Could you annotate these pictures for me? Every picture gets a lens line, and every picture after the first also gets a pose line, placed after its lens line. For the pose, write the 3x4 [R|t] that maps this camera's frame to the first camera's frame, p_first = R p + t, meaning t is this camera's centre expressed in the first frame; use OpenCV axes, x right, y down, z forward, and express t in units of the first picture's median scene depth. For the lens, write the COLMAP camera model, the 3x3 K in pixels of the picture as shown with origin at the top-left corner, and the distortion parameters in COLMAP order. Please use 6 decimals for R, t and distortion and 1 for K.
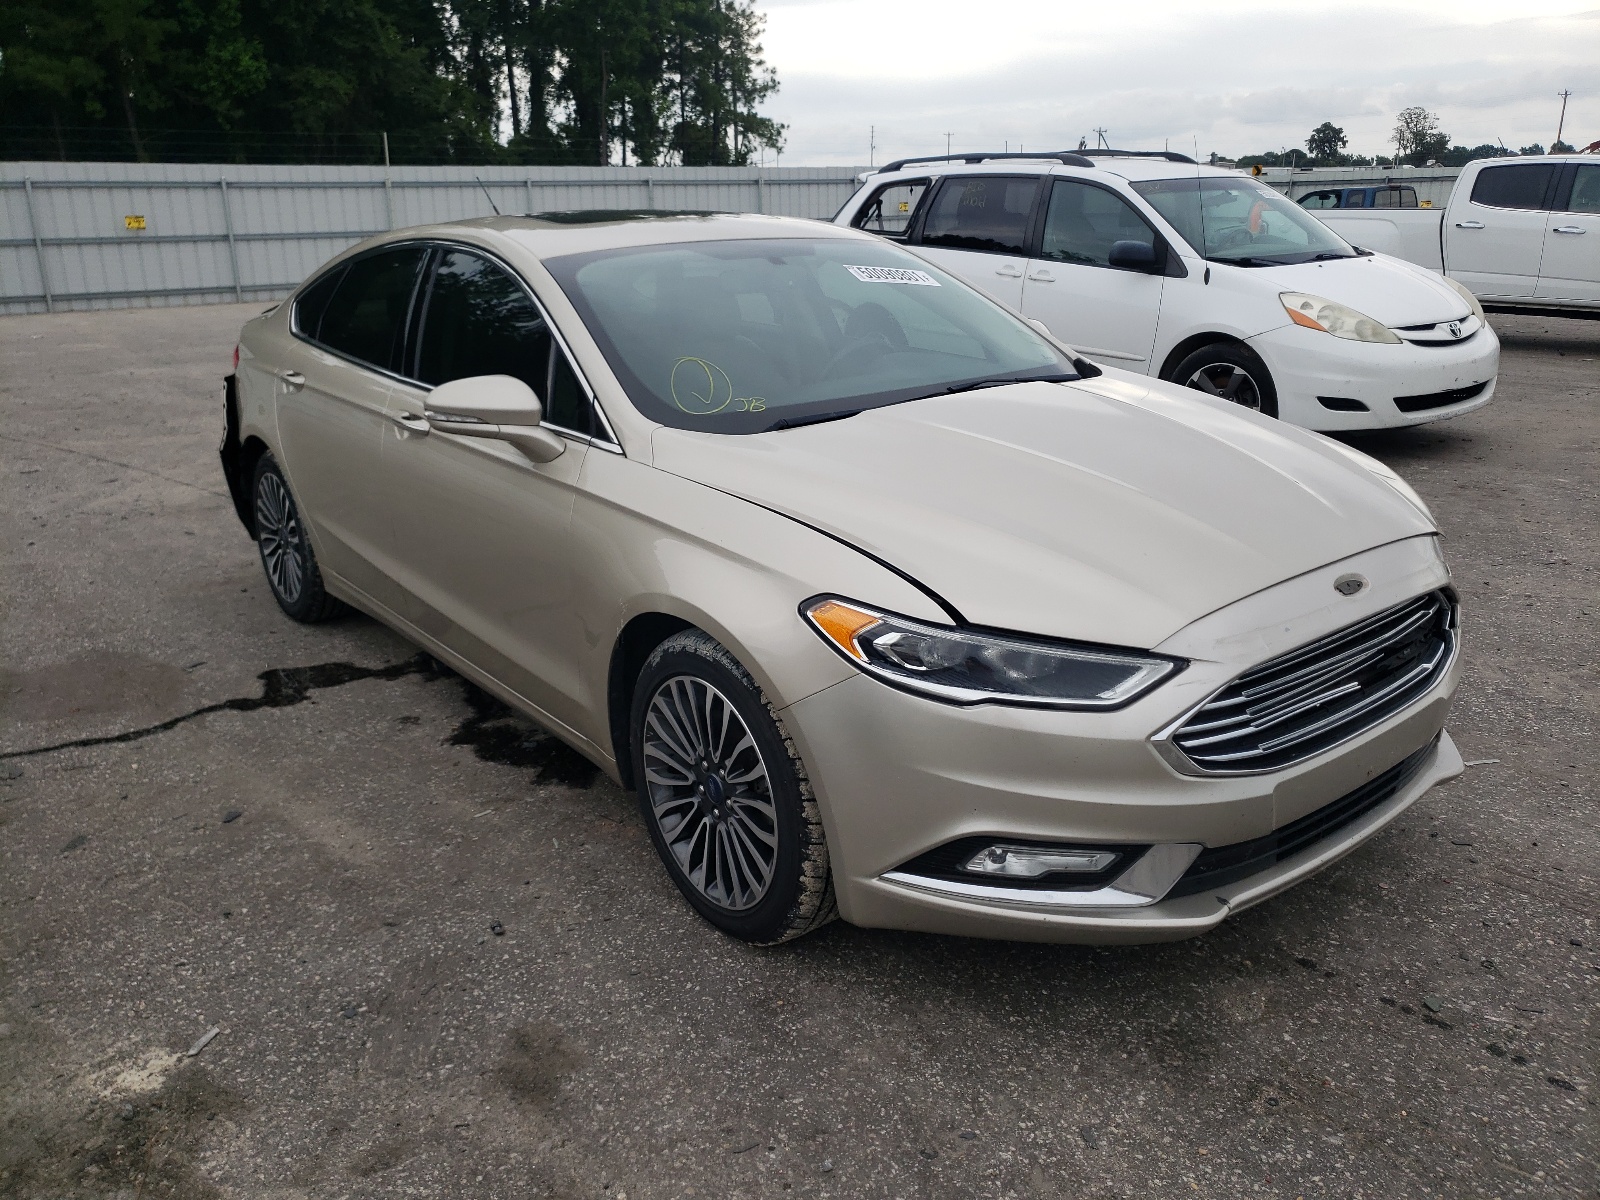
lens RADIAL K [[1231.5, 0, 806.5], [0, 1231.5, 607.4], [0, 0, 1]] dist [-0.001923, 0.008403]
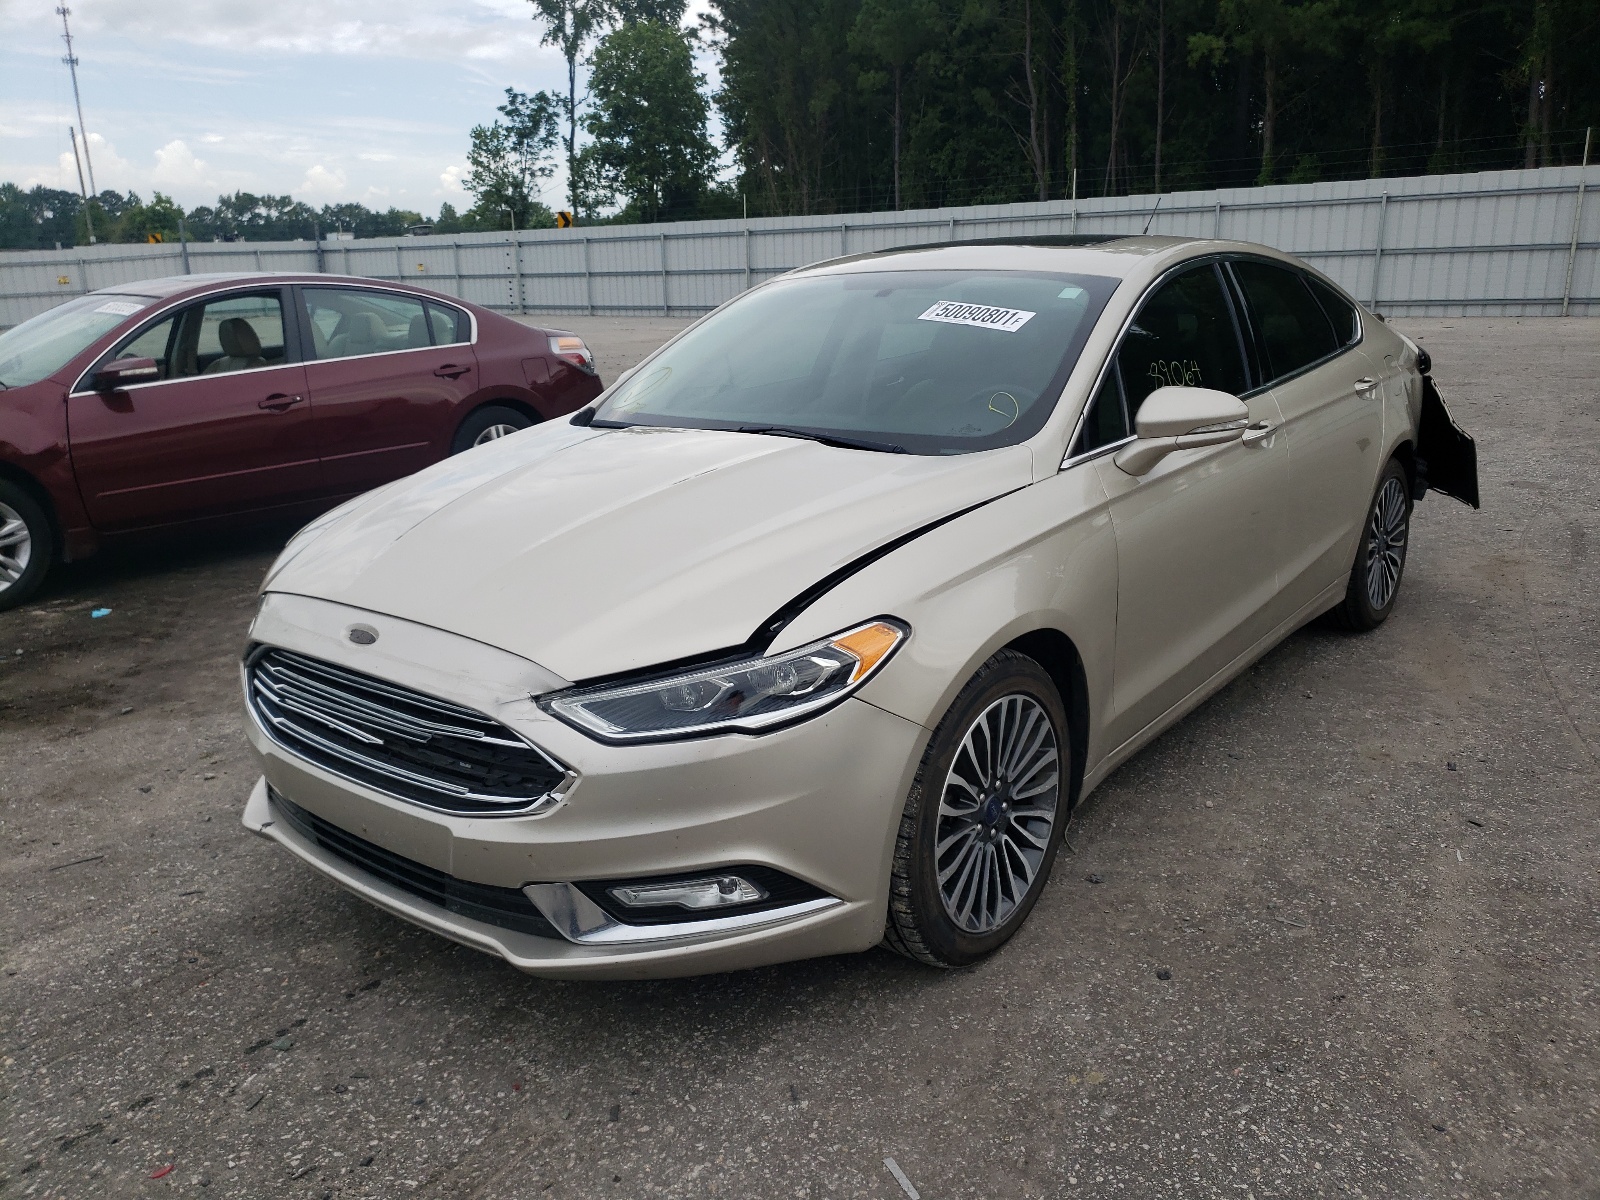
lens RADIAL K [[1231.5, 0, 806.8], [0, 1231.5, 594.8], [0, 0, 1]] dist [-0.001923, 0.008403]
pose [[0.211528, 0.258757, -0.942497, 1.177245], [-0.262069, 0.944021, 0.200359, -0.280892], [0.941582, 0.204618, 0.267499, 0.850802]]
